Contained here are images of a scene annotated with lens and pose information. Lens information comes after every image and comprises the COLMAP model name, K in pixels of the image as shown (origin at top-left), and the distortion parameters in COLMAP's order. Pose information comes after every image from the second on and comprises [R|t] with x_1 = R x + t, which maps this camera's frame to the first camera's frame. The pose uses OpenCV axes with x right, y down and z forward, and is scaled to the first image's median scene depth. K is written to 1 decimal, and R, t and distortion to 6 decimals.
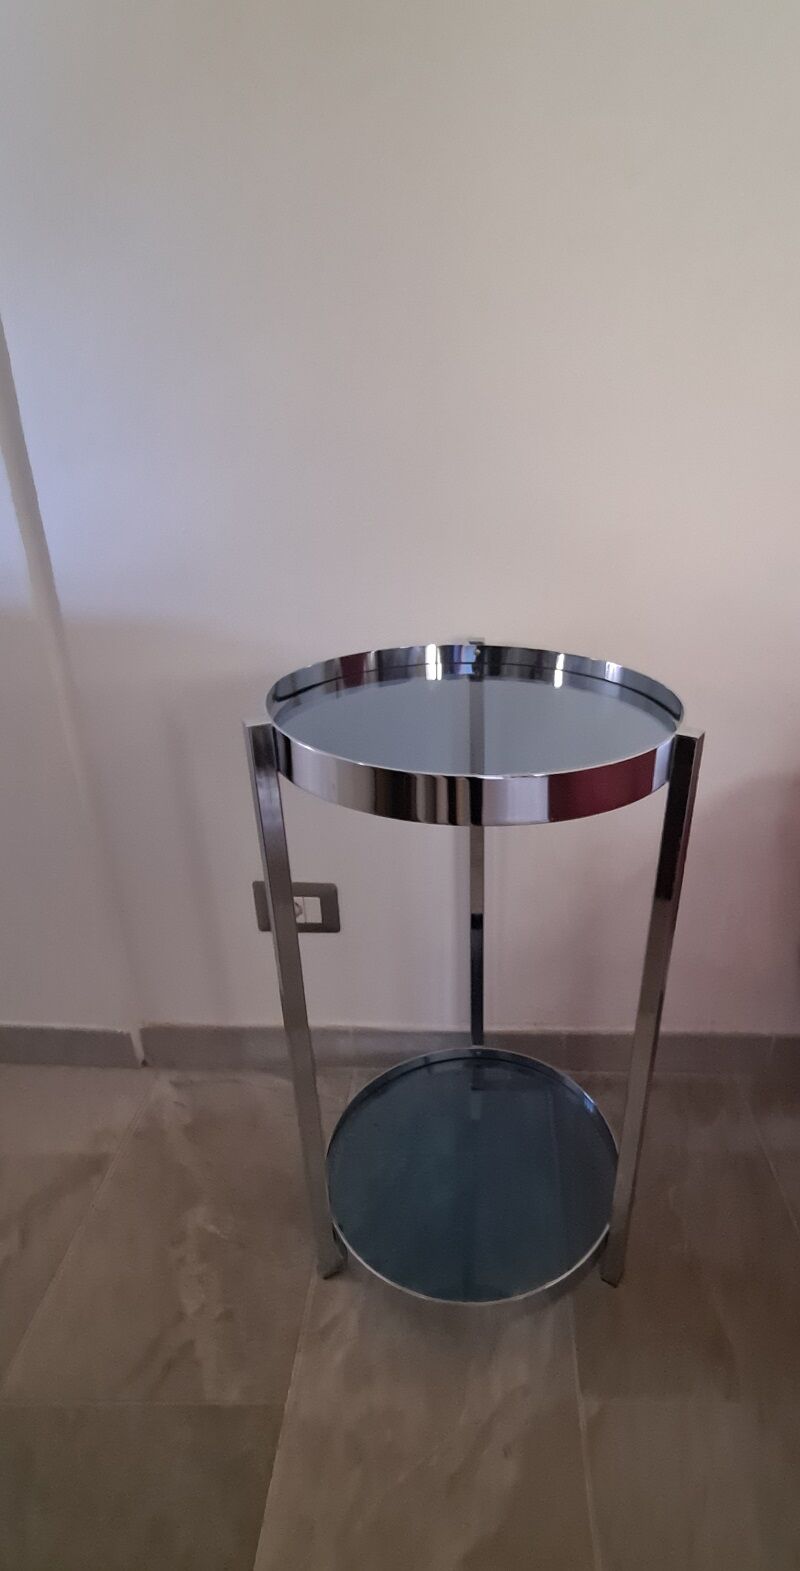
lens RADIAL K [[489.5, 0, 407.5], [0, 489.5, 785.9], [0, 0, 1]] dist [0.000018, 0.000059]
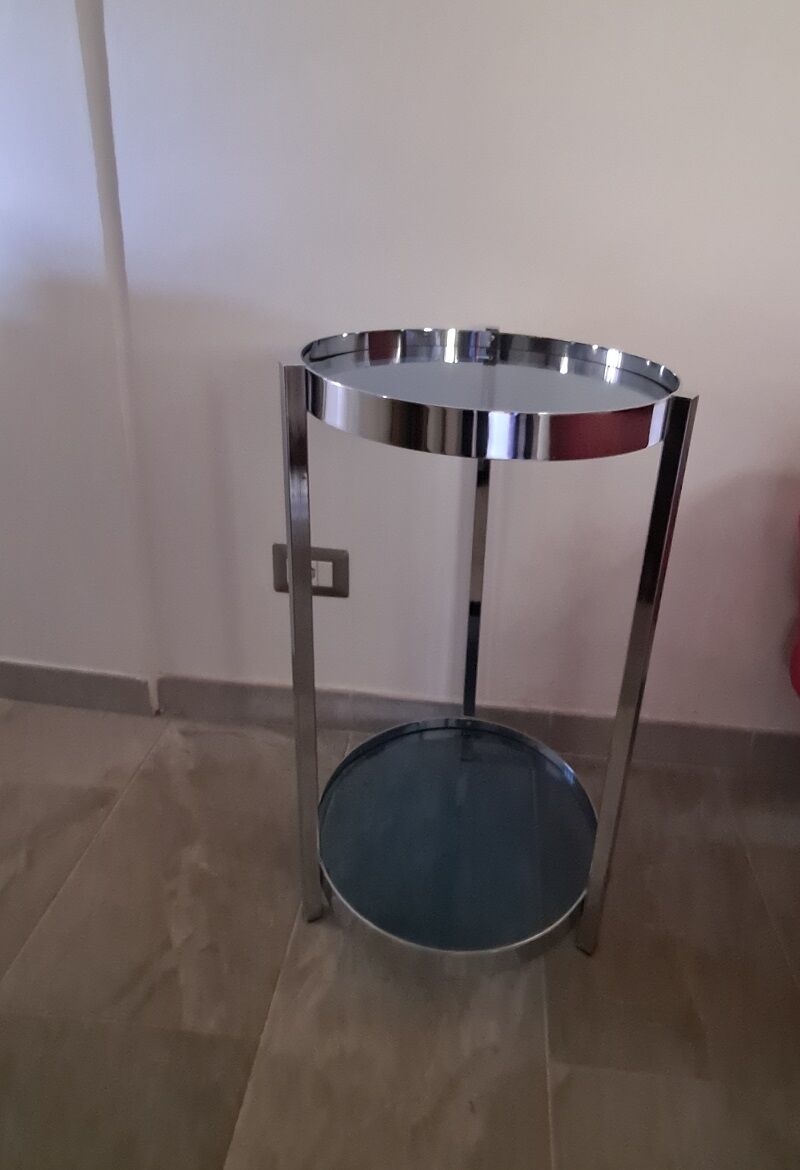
lens RADIAL K [[451.9, 0, 400.0], [0, 451.9, 585.0], [0, 0, 1]] dist [0.001659, 0.000009]
pose [[0.996982, 0.071797, -0.029523, 0.004251], [-0.073357, 0.995751, -0.055666, 0.331086], [0.025401, 0.057664, 0.998013, 0.003581]]
